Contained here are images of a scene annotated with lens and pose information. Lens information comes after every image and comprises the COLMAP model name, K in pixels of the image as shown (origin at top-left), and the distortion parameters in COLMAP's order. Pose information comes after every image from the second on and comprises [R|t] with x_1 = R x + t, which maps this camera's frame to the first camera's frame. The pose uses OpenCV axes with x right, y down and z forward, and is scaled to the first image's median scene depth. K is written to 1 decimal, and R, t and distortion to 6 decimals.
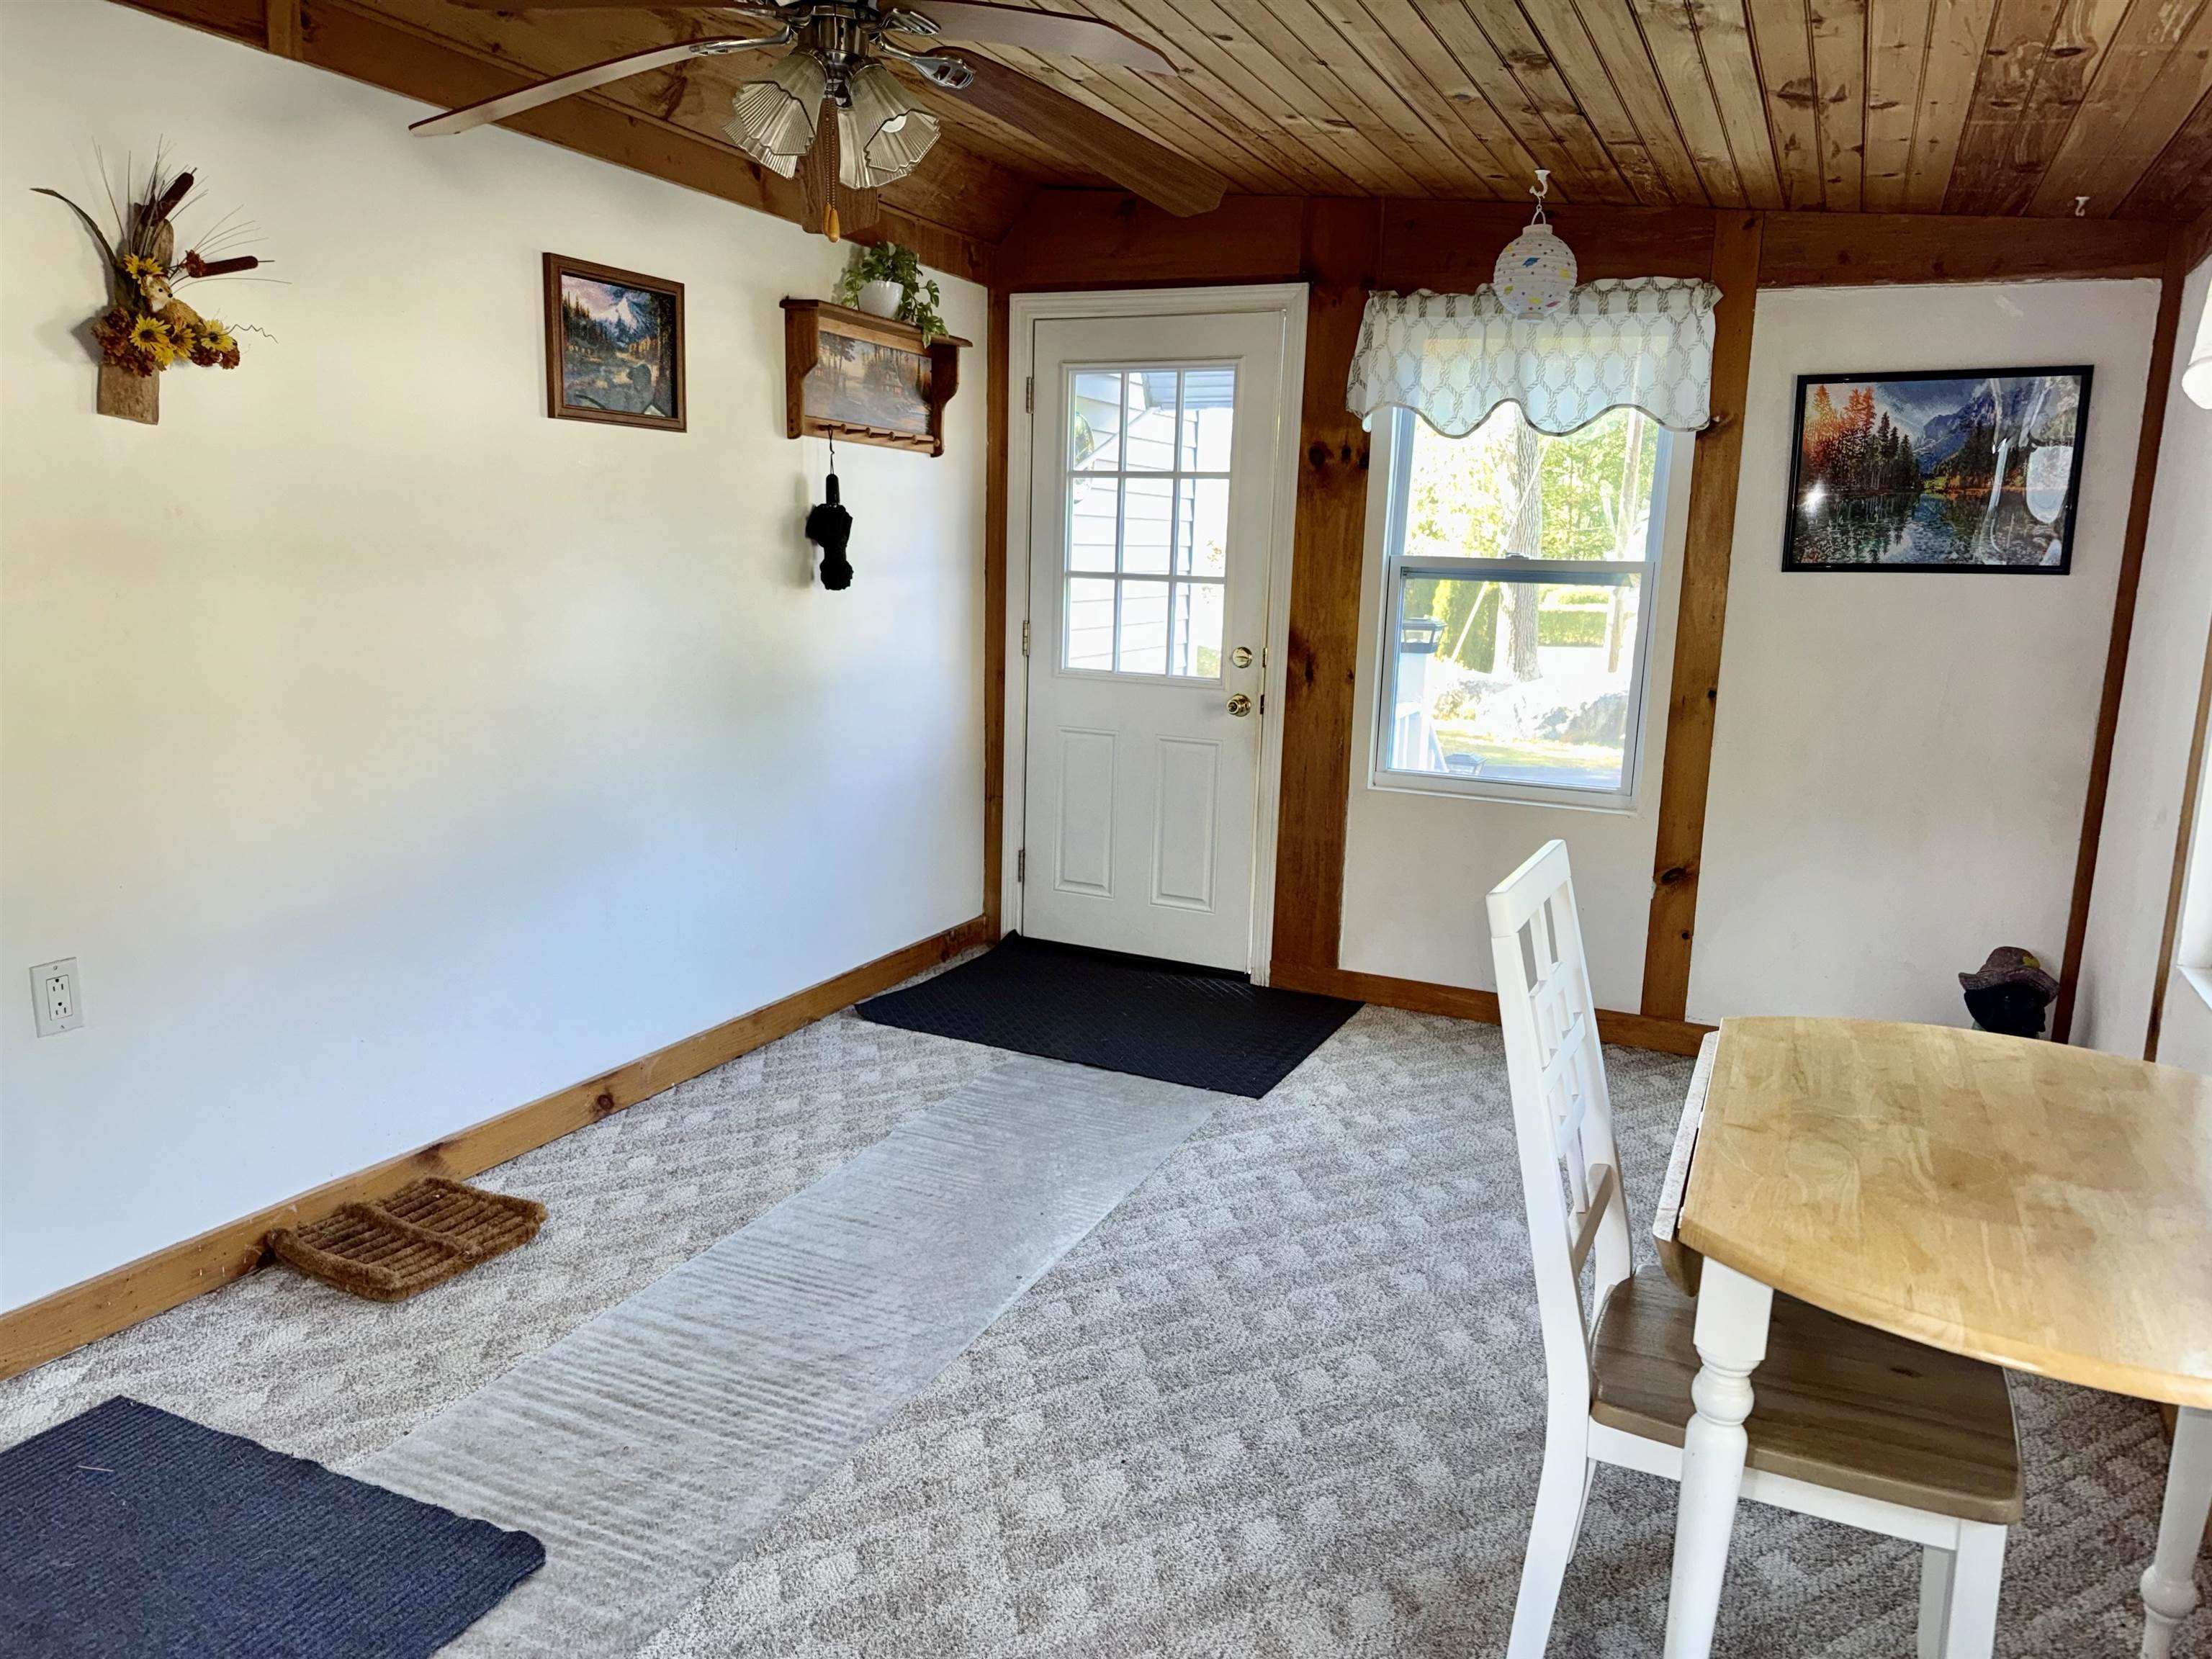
lens RADIAL K [[1591.3, 0, 1106.0], [0, 1591.3, 829.5], [0, 0, 1]] dist [0.084900, -0.092792]
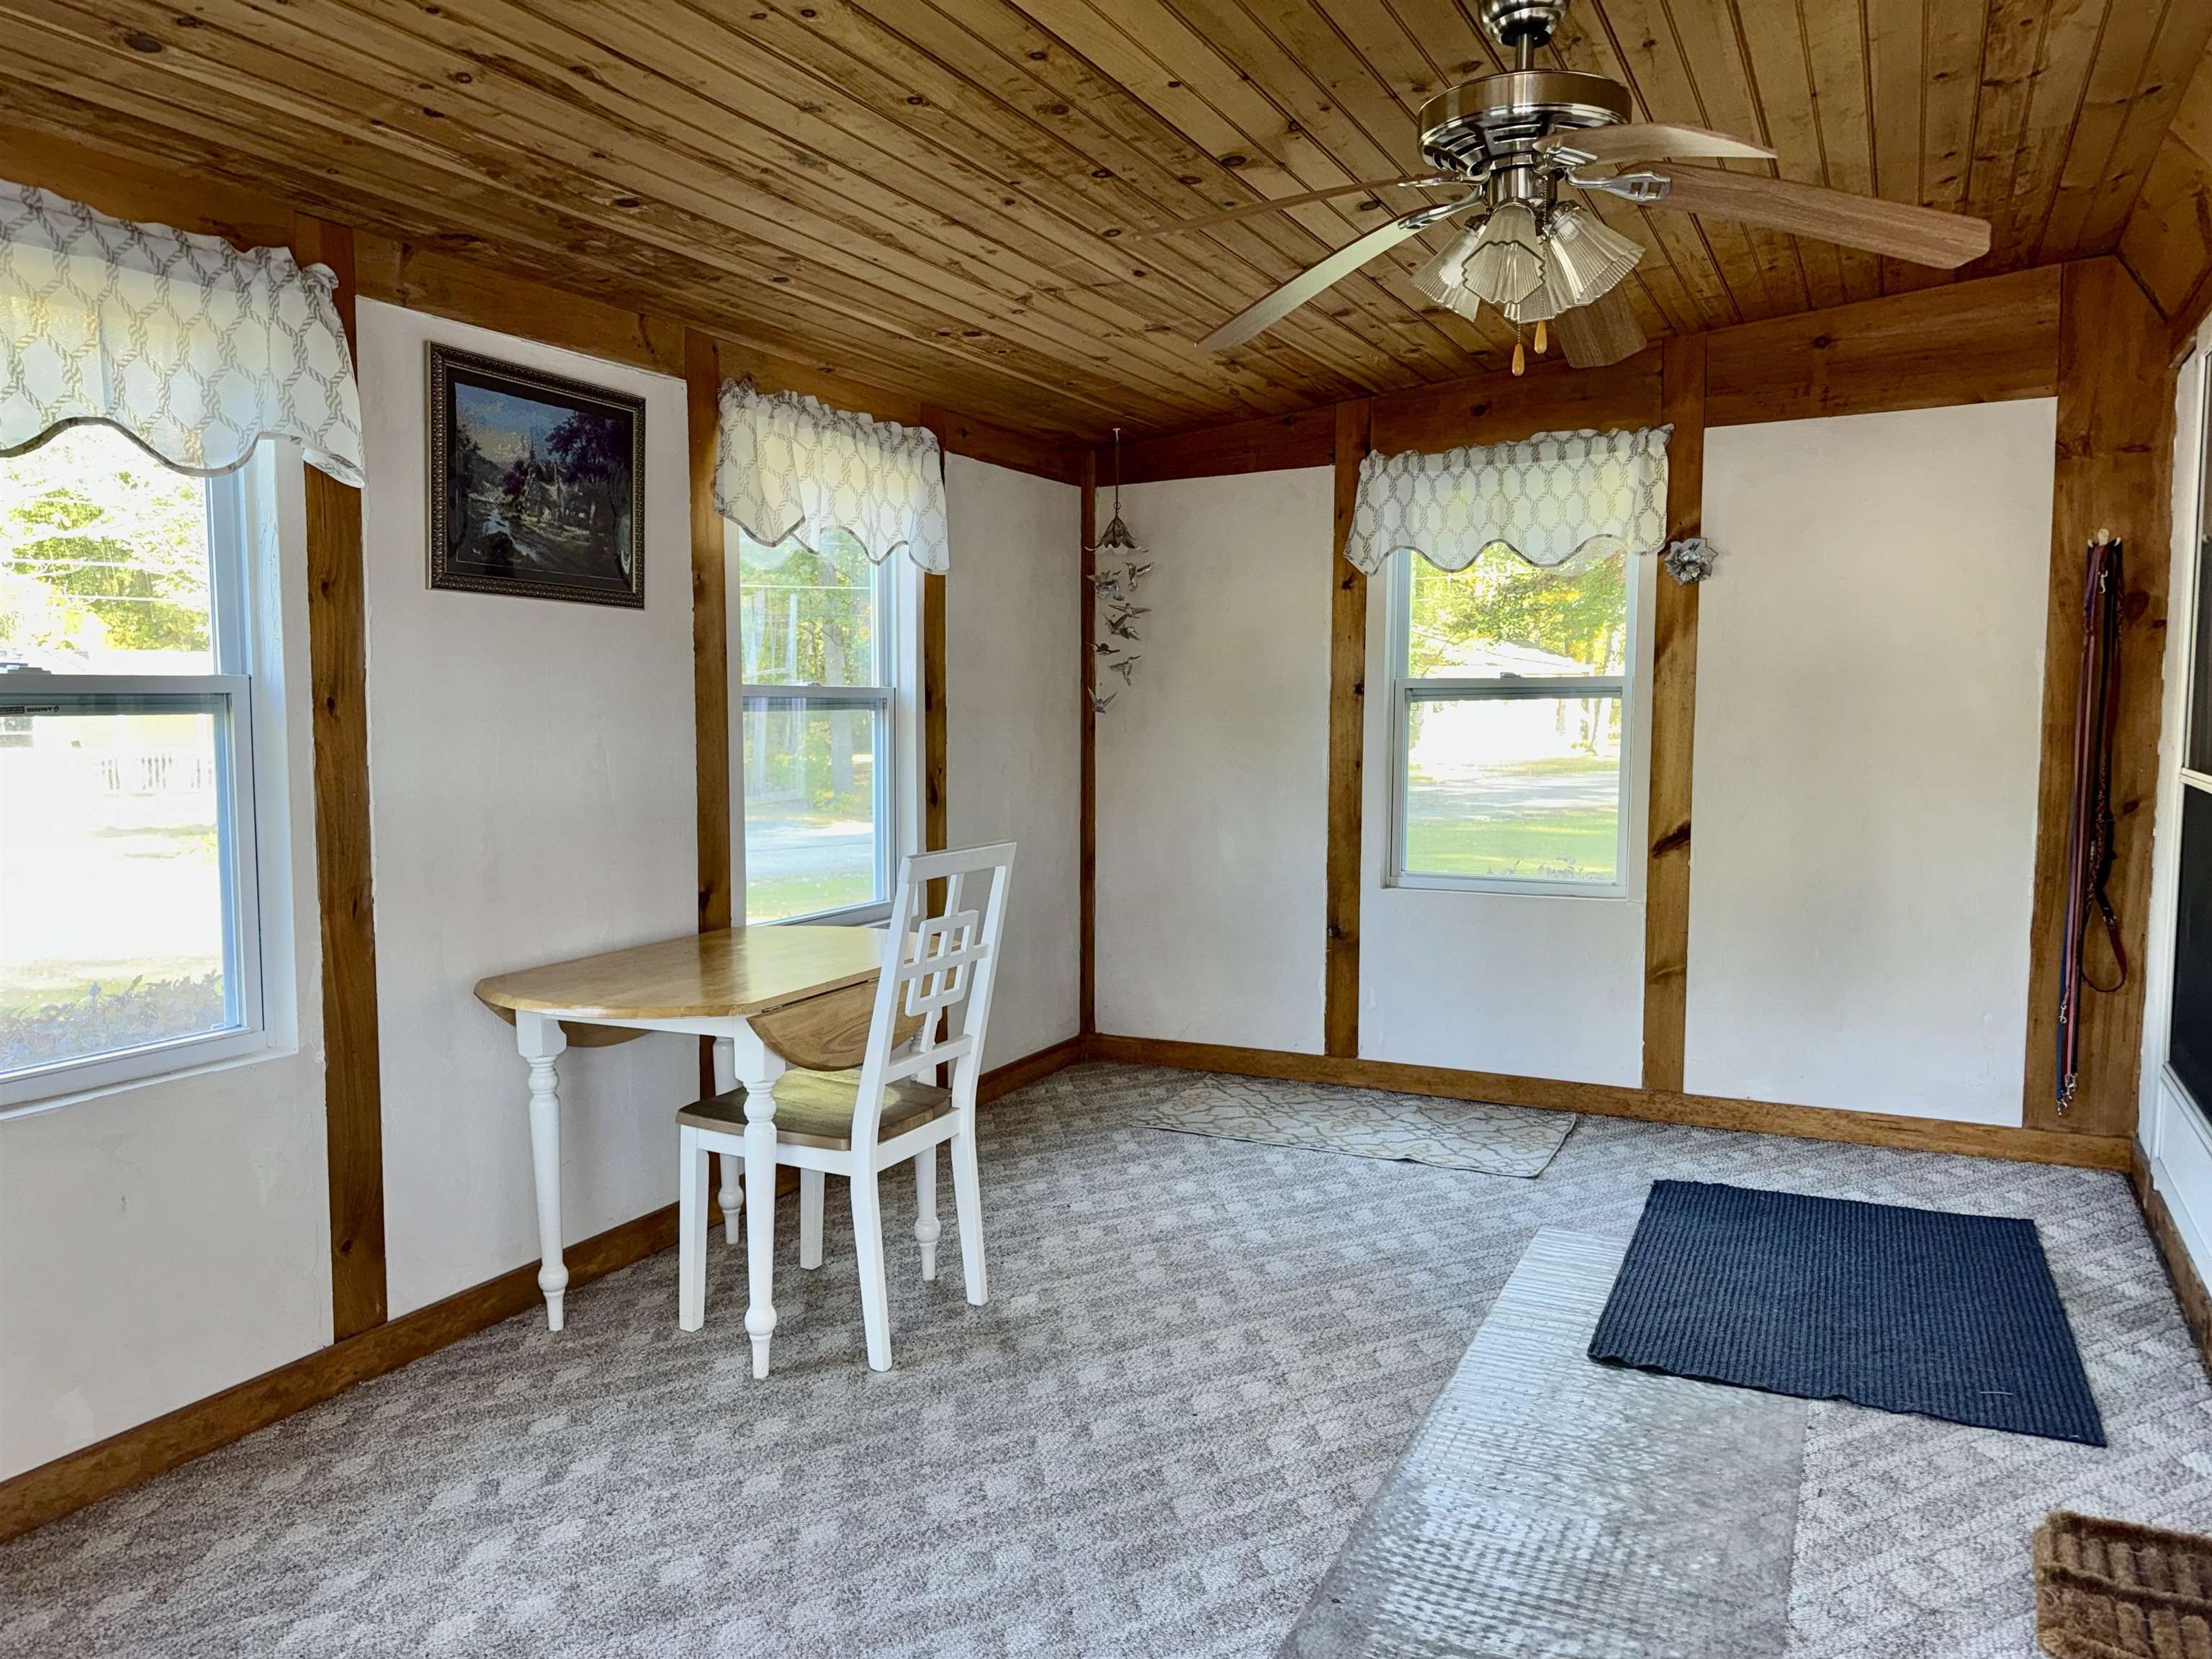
lens RADIAL K [[1591.3, 0, 1106.0], [0, 1591.3, 829.5], [0, 0, 1]] dist [0.084900, -0.092792]
pose [[-0.998813, -0.035931, 0.032872, 0.051530], [-0.026255, 0.965805, 0.257938, -0.323130], [-0.041016, 0.256769, -0.965602, 1.976293]]
